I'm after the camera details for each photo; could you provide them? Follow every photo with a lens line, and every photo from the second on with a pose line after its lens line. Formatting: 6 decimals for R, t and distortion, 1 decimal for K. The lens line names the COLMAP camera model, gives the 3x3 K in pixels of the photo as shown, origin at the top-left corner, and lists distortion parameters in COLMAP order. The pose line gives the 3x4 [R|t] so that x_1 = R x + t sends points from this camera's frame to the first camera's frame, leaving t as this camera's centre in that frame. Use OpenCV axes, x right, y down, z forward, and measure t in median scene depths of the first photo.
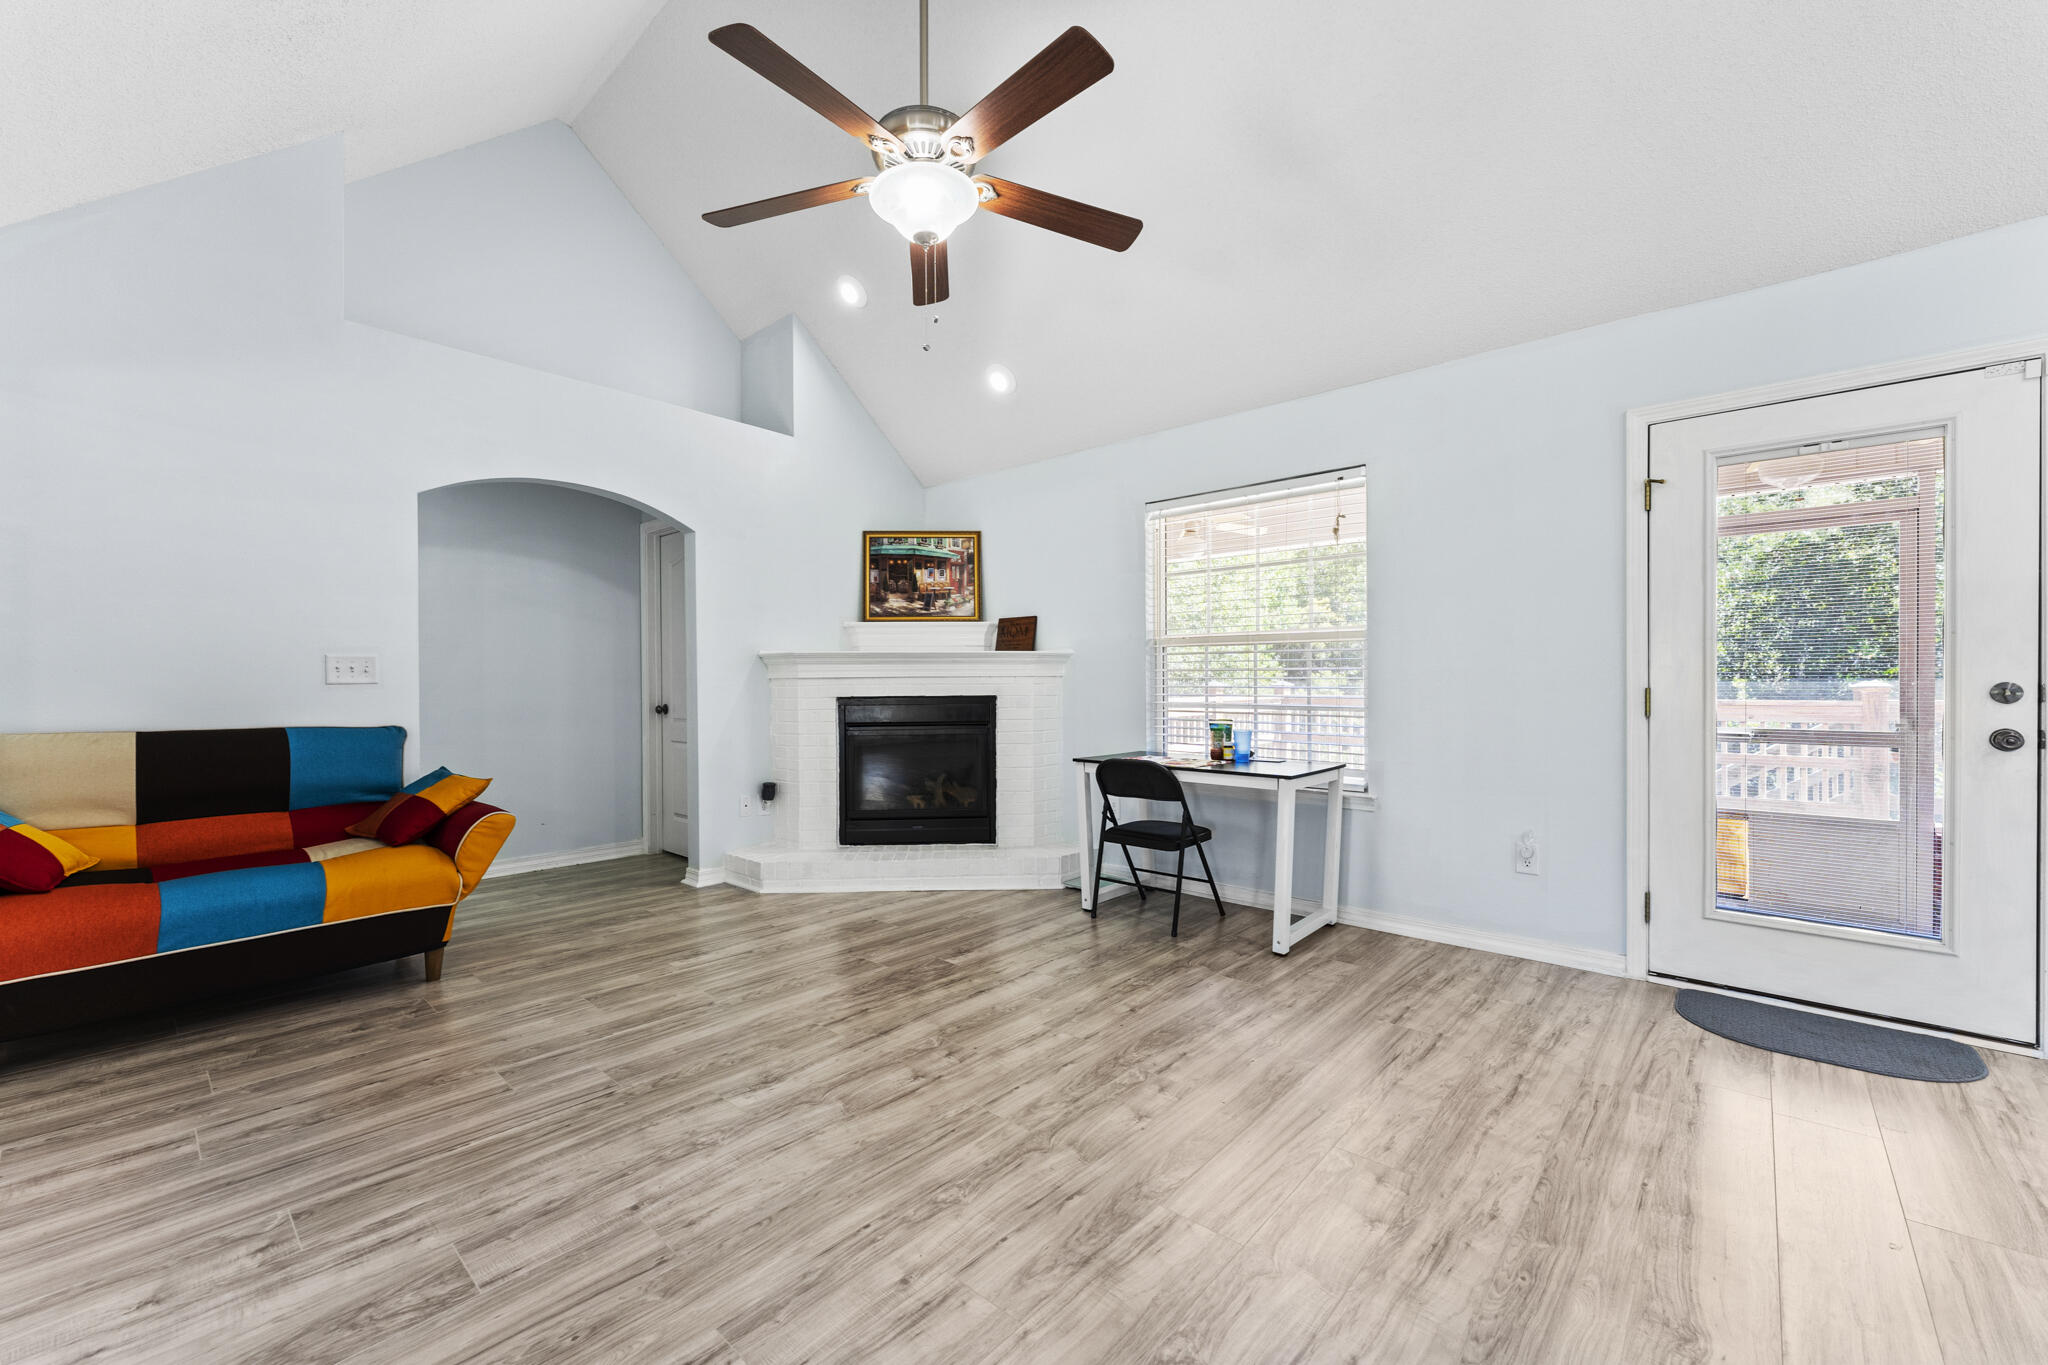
lens RADIAL K [[823.0, 0, 1017.4], [0, 823.0, 681.5], [0, 0, 1]] dist [0.000711, -0.000298]
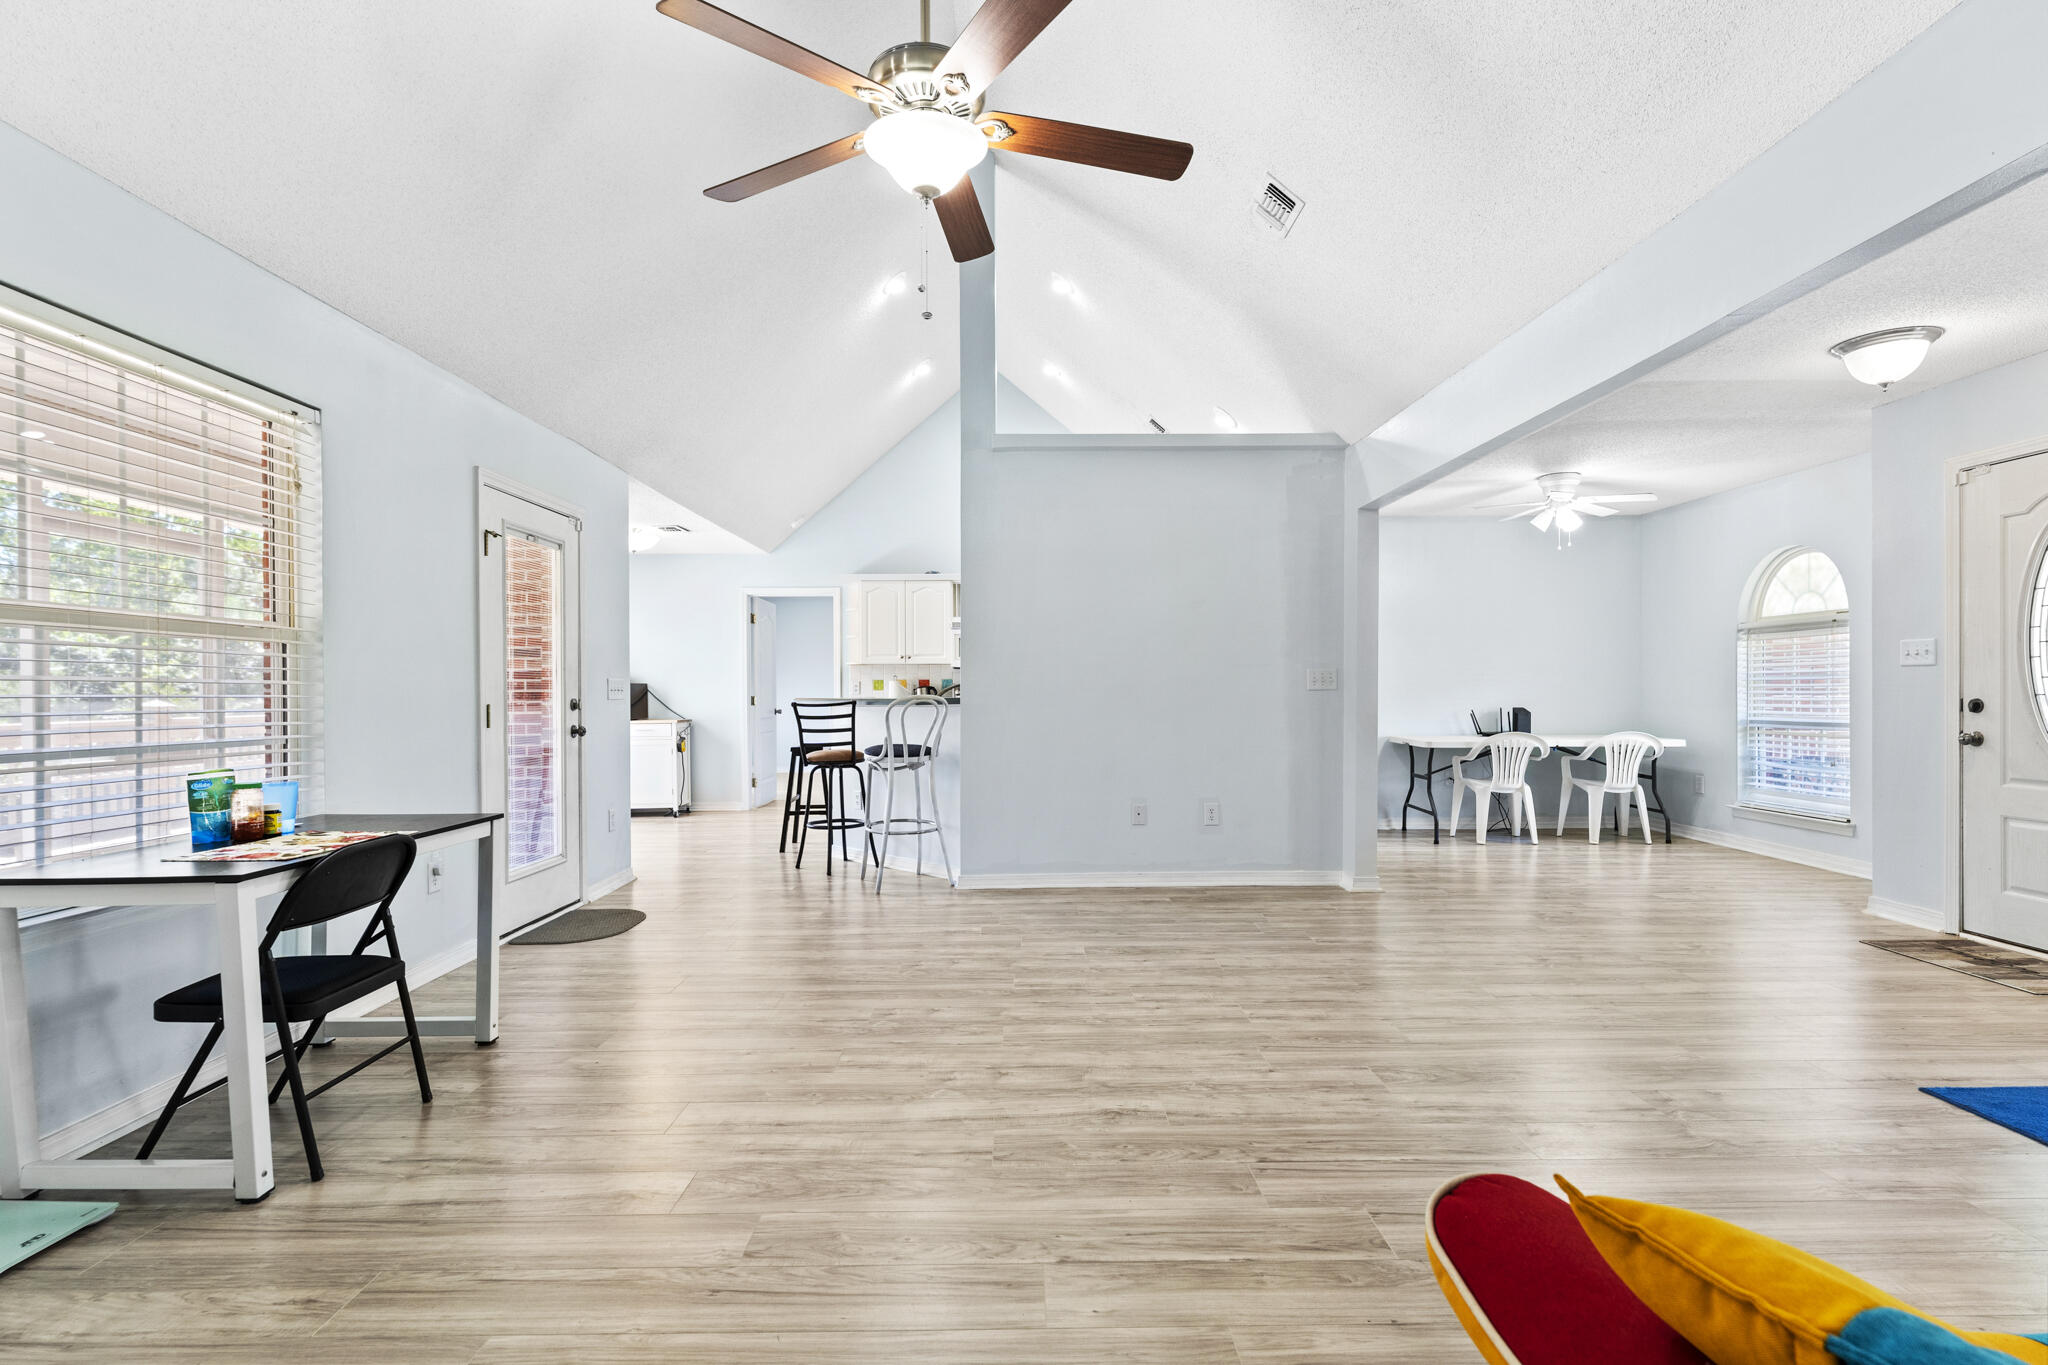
lens RADIAL K [[975.9, 0, 1015.9], [0, 975.9, 703.3], [0, 0, 1]] dist [-0.001596, -0.000184]
pose [[-0.671020, -0.000839, 0.741439, -0.604883], [0.012511, 0.999844, 0.012454, -0.001001], [-0.741333, 0.017633, -0.670905, 1.046883]]
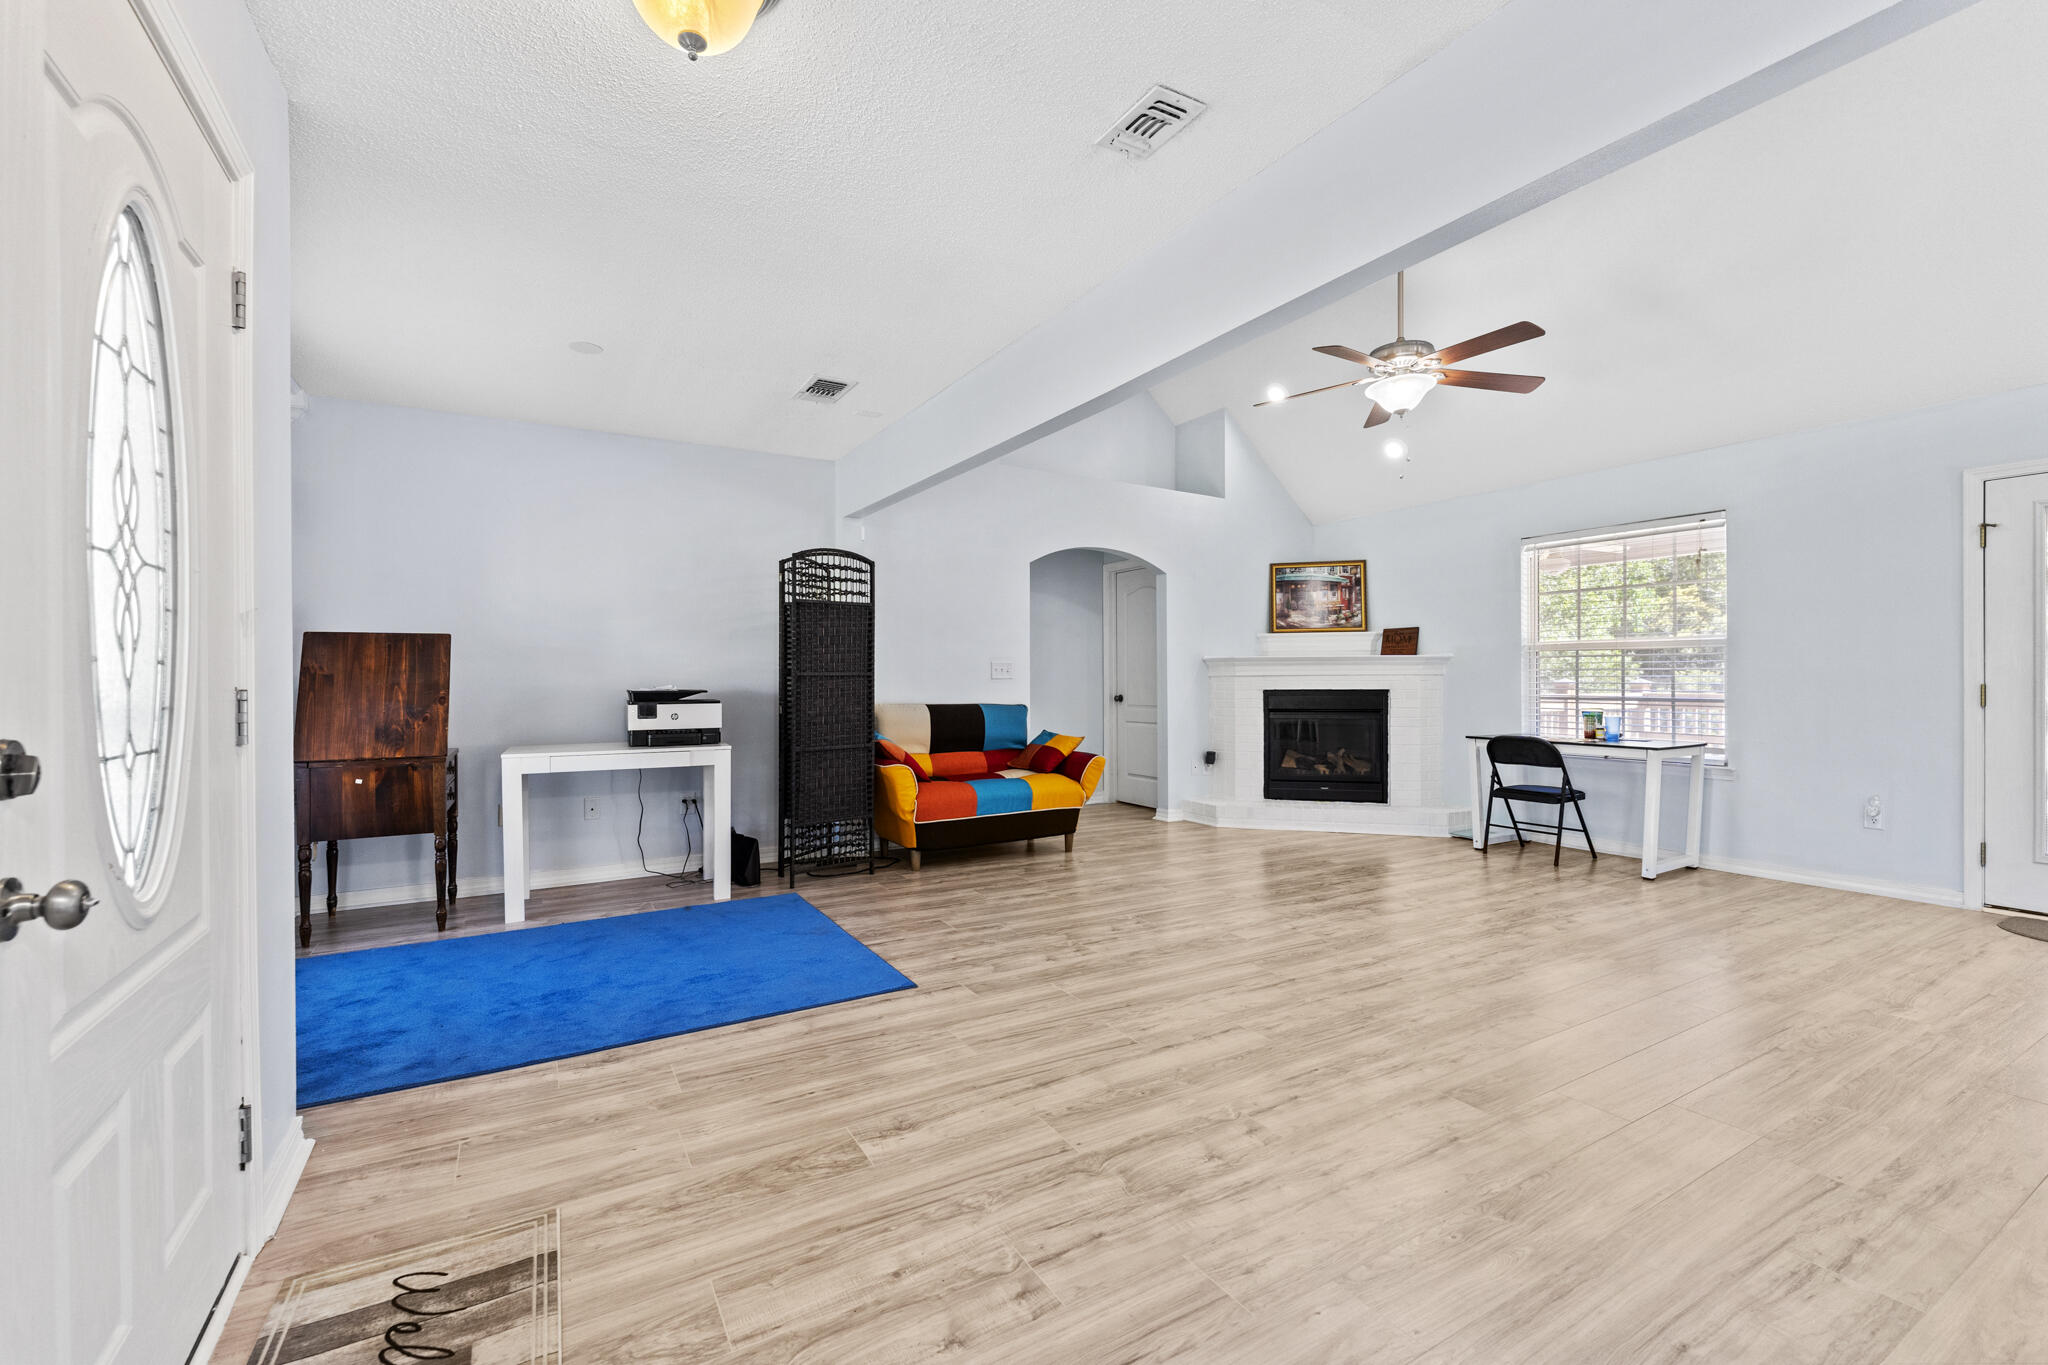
lens RADIAL K [[862.9, 0, 1014.8], [0, 862.9, 679.5], [0, 0, 1]] dist [-0.002802, -0.000033]
pose [[0.952460, 0.002634, -0.304652, -0.206414], [-0.002835, 0.999996, -0.000215, 0.003822], [0.304650, 0.001068, 0.952464, -0.569028]]
